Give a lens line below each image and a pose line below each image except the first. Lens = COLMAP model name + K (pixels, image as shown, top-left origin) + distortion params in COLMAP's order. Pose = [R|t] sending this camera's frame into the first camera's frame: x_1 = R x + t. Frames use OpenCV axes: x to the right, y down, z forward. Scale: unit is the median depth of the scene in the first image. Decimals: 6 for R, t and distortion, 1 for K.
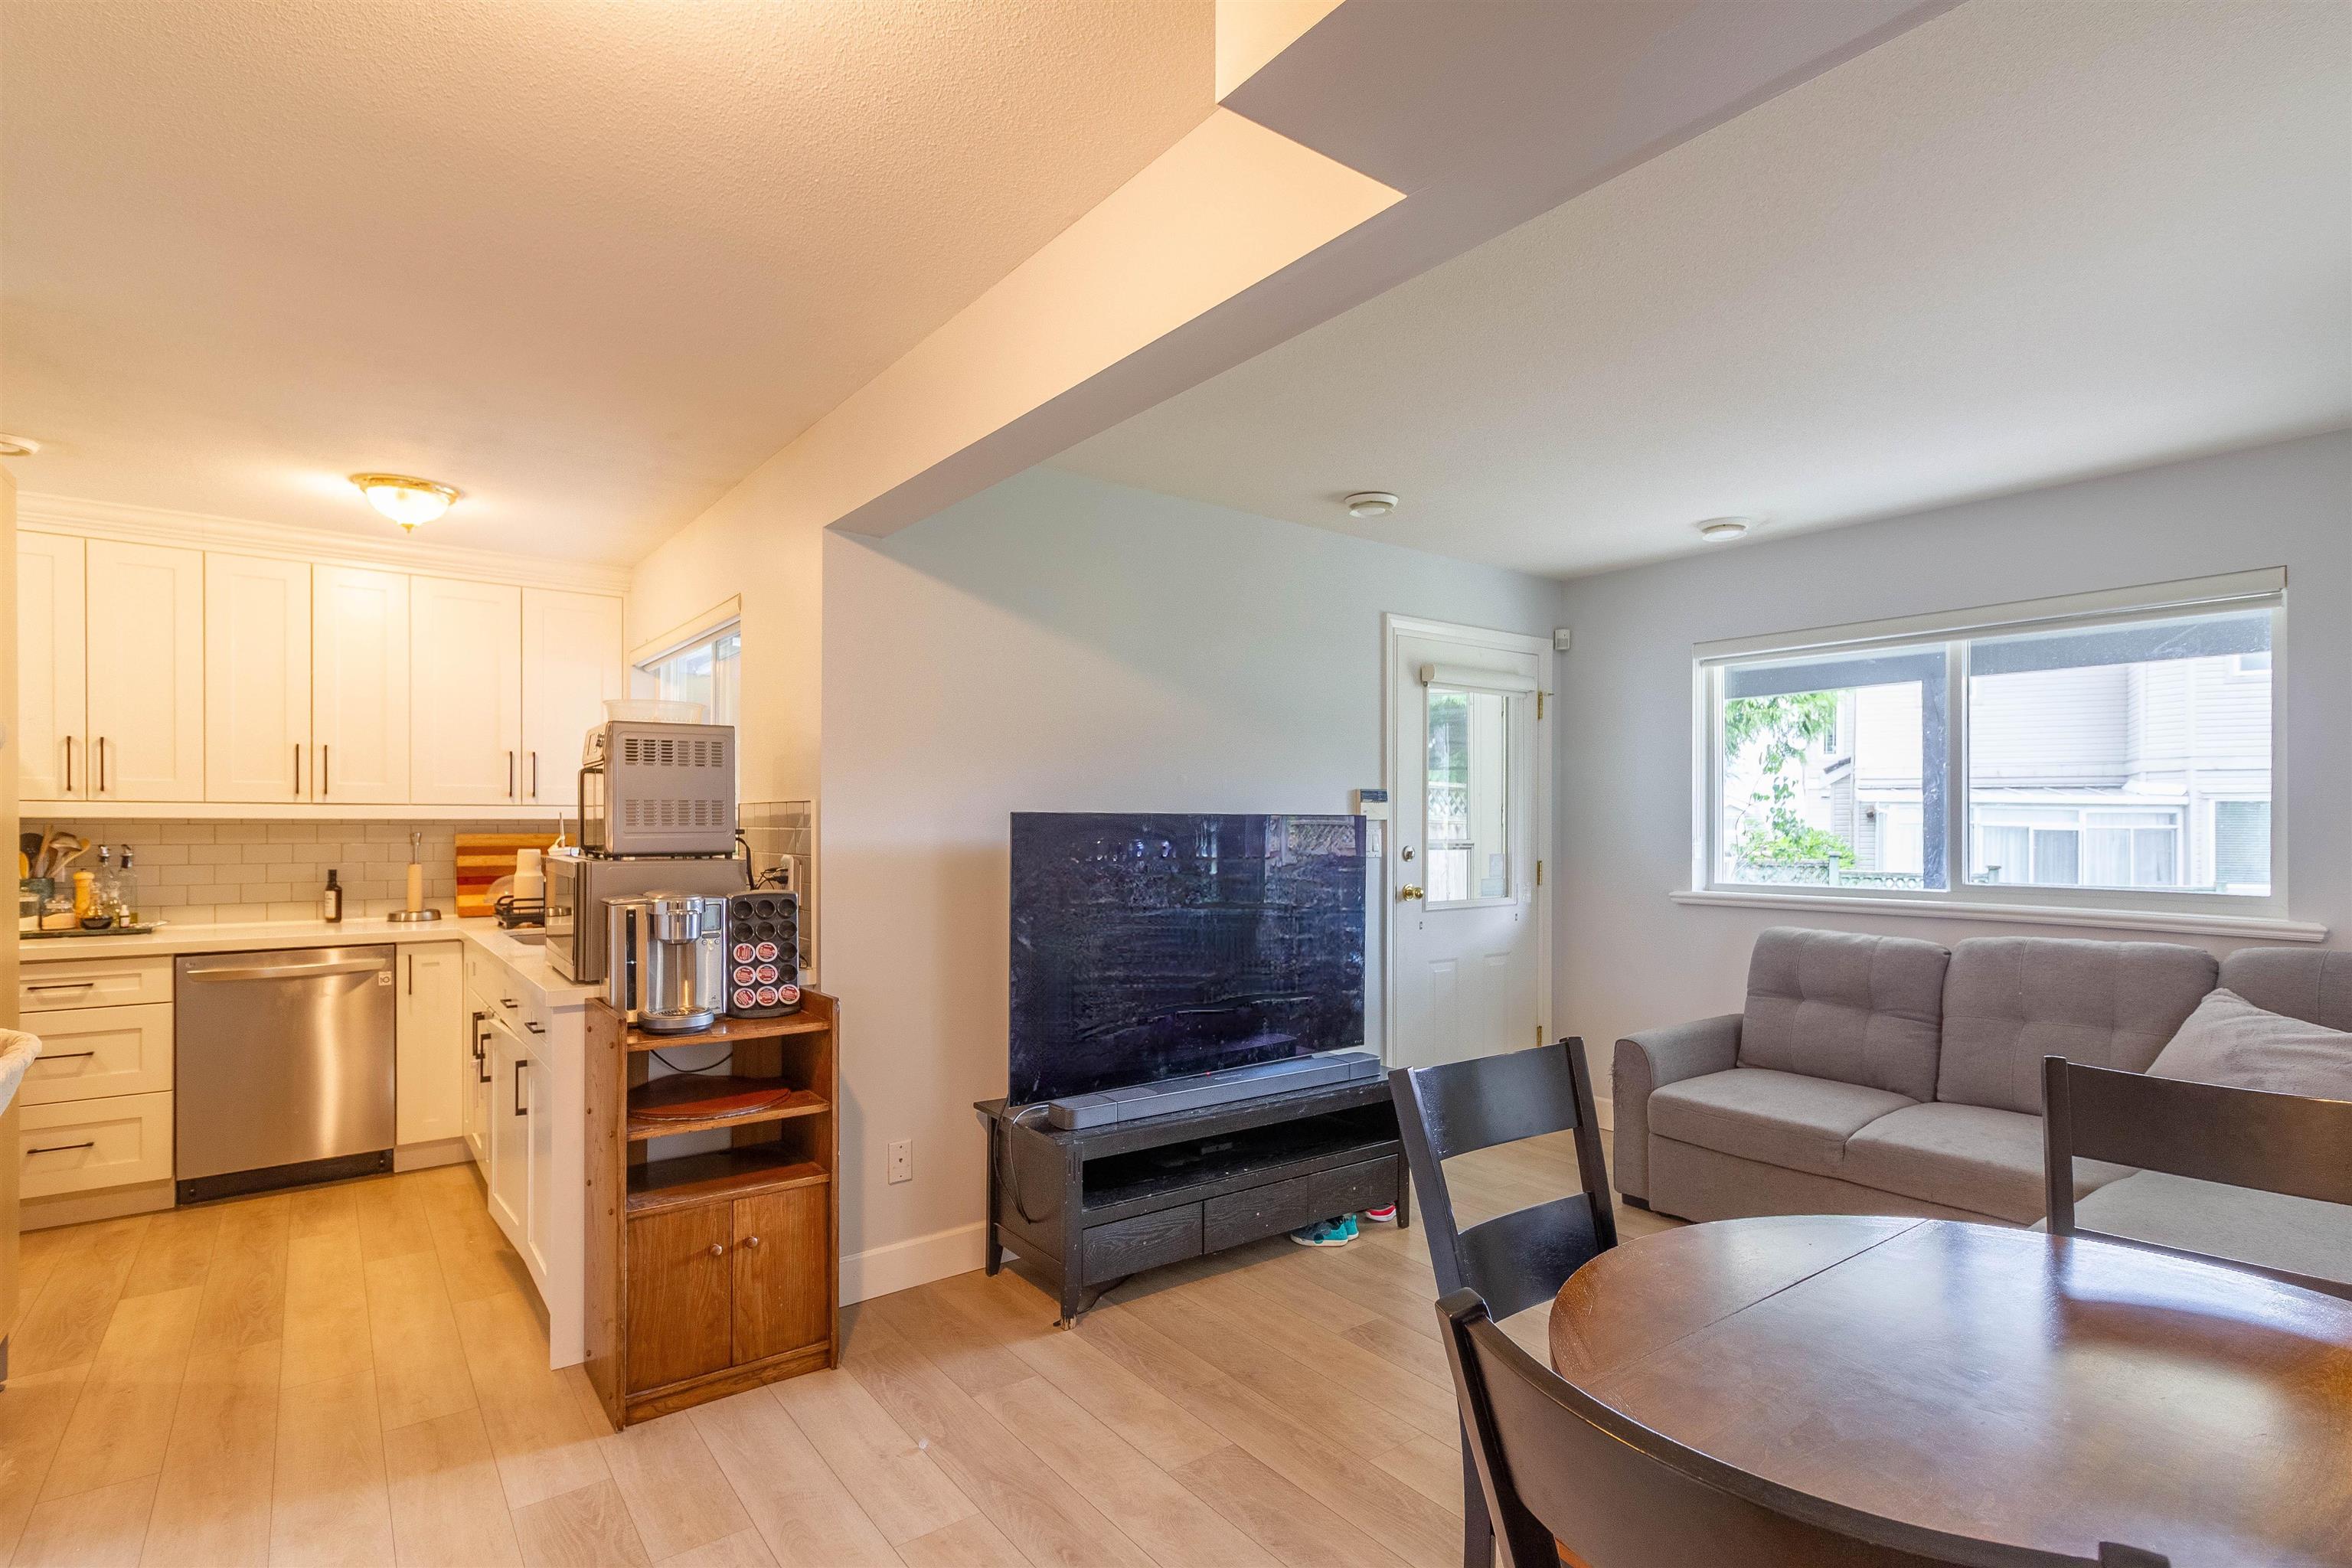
lens RADIAL K [[1170.9, 0, 1189.4], [0, 1170.9, 800.5], [0, 0, 1]] dist [0.010106, -0.000053]
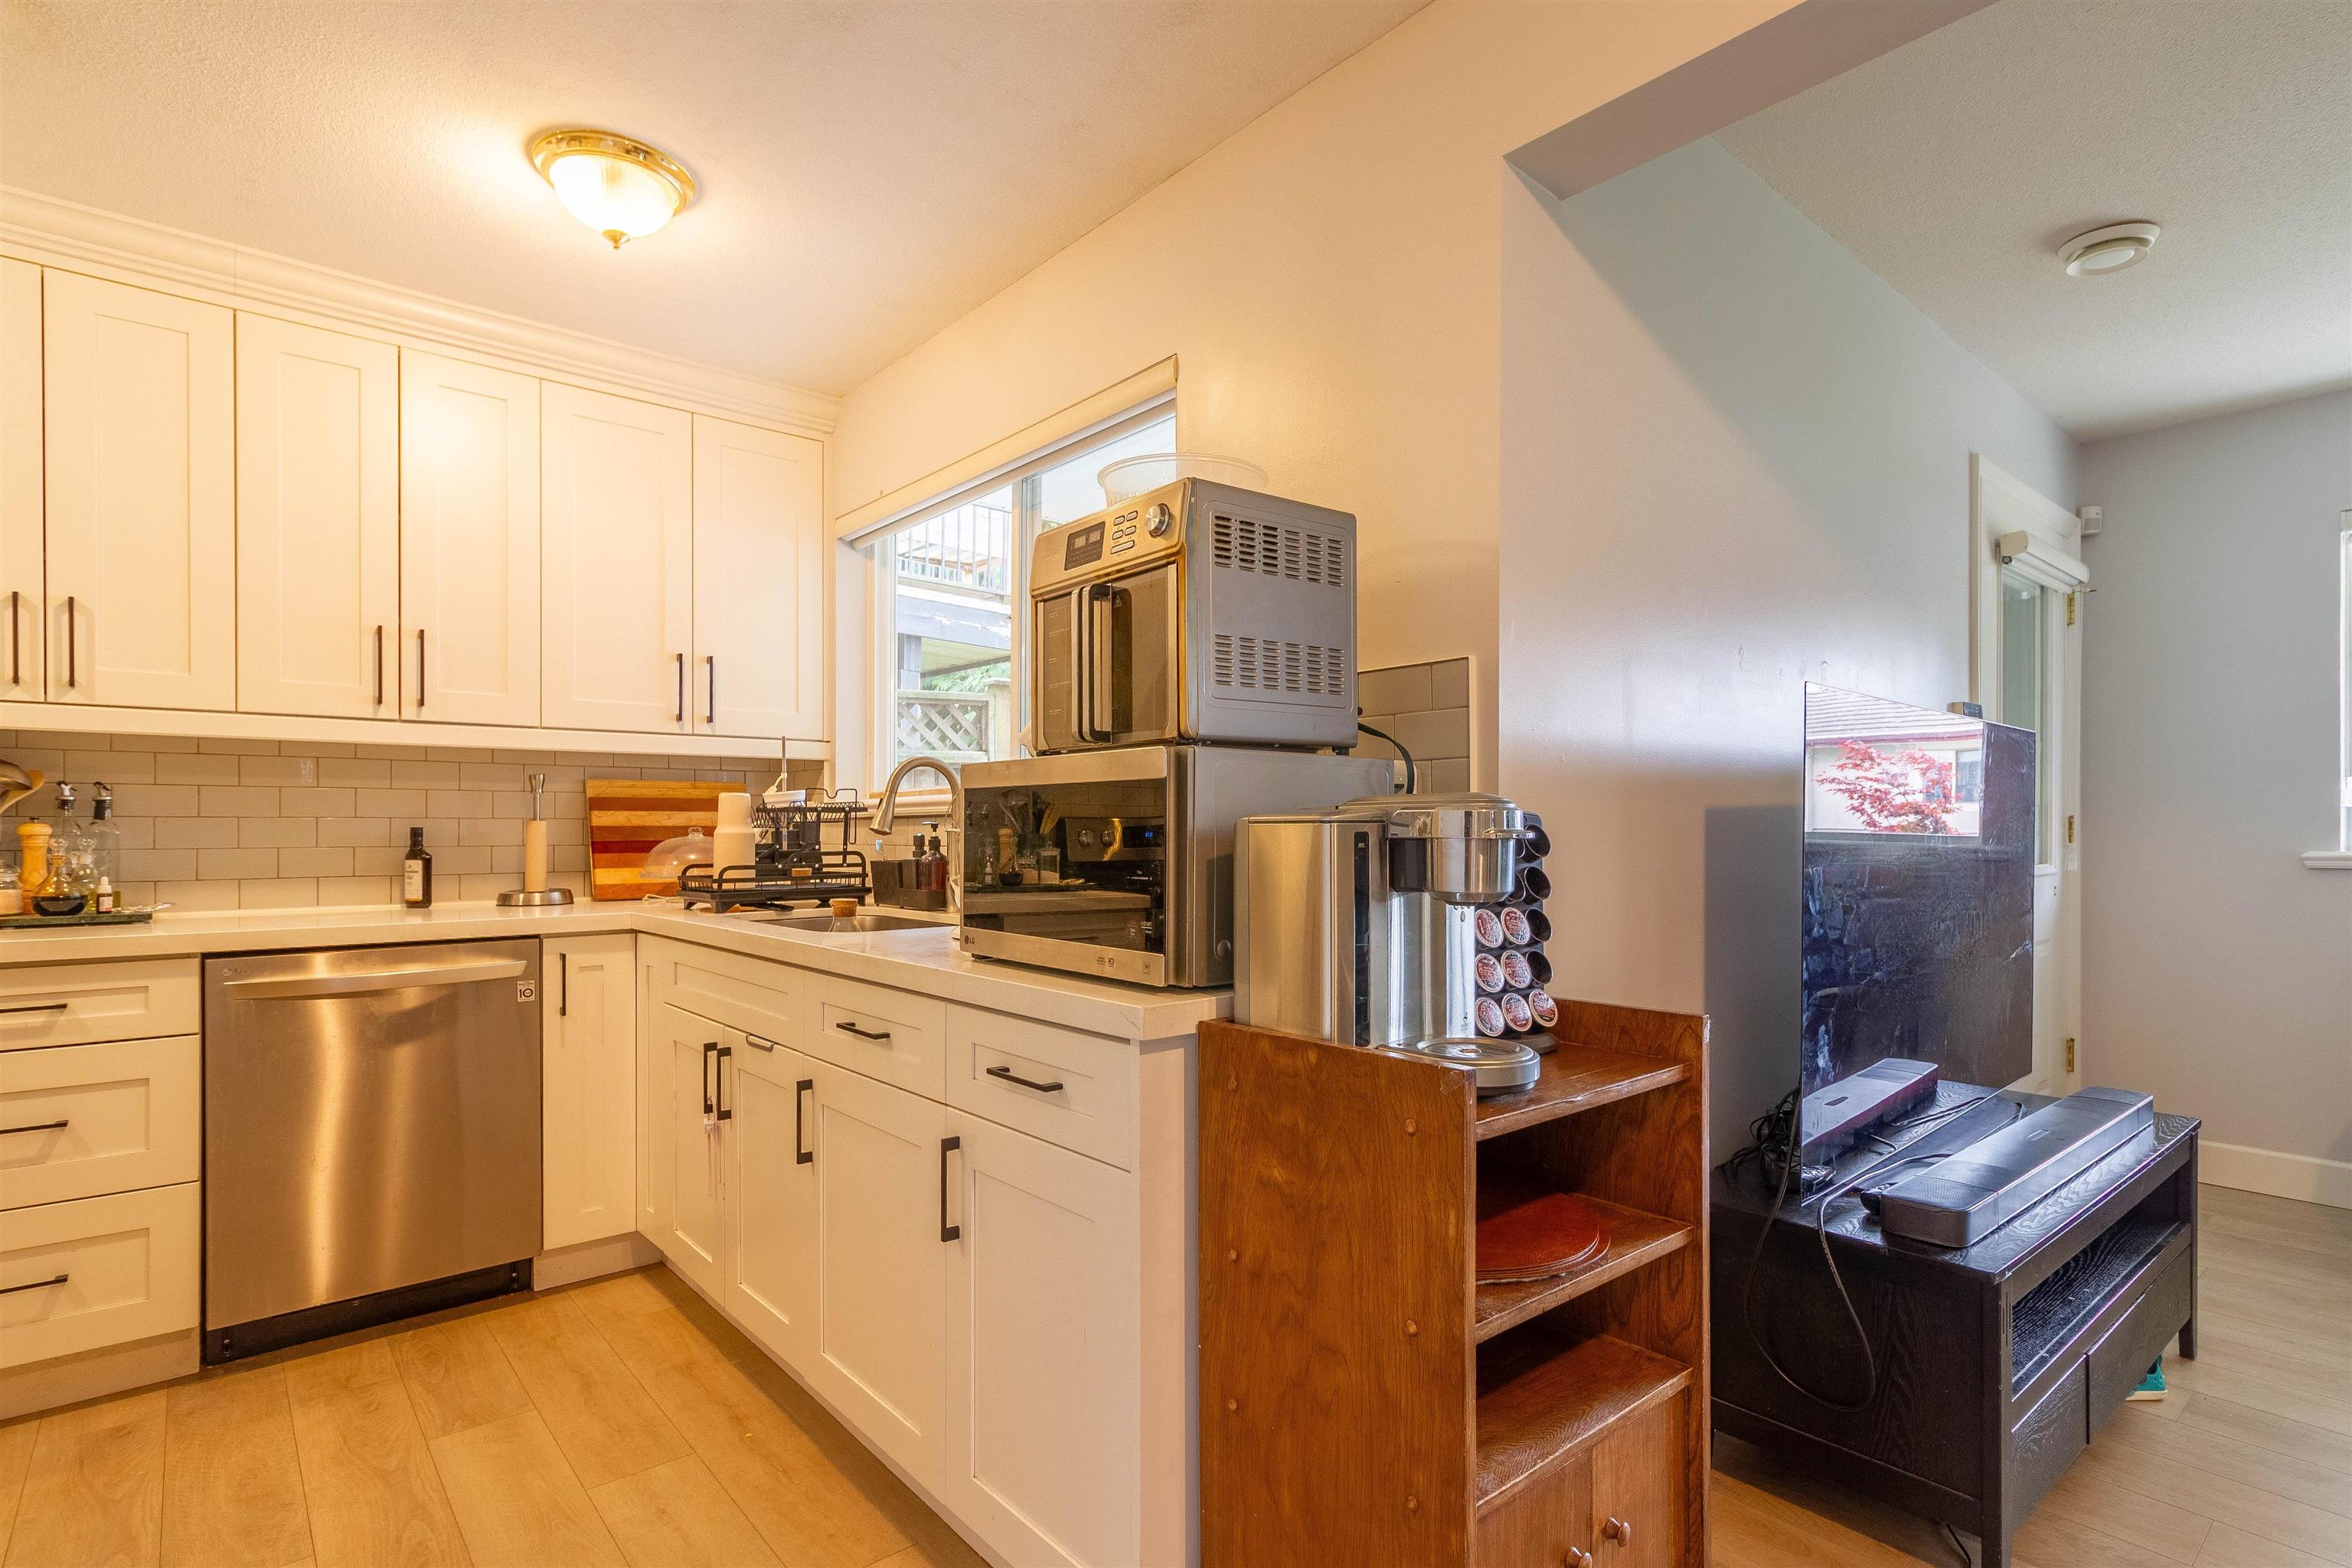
lens RADIAL K [[1170.9, 0, 1167.1], [0, 1170.9, 806.7], [0, 0, 1]] dist [0.010106, -0.000053]
pose [[0.998374, -0.003256, 0.056916, -0.383661], [0.003349, 0.999993, -0.001541, 0.054910], [-0.056910, 0.001729, 0.998378, 0.353669]]
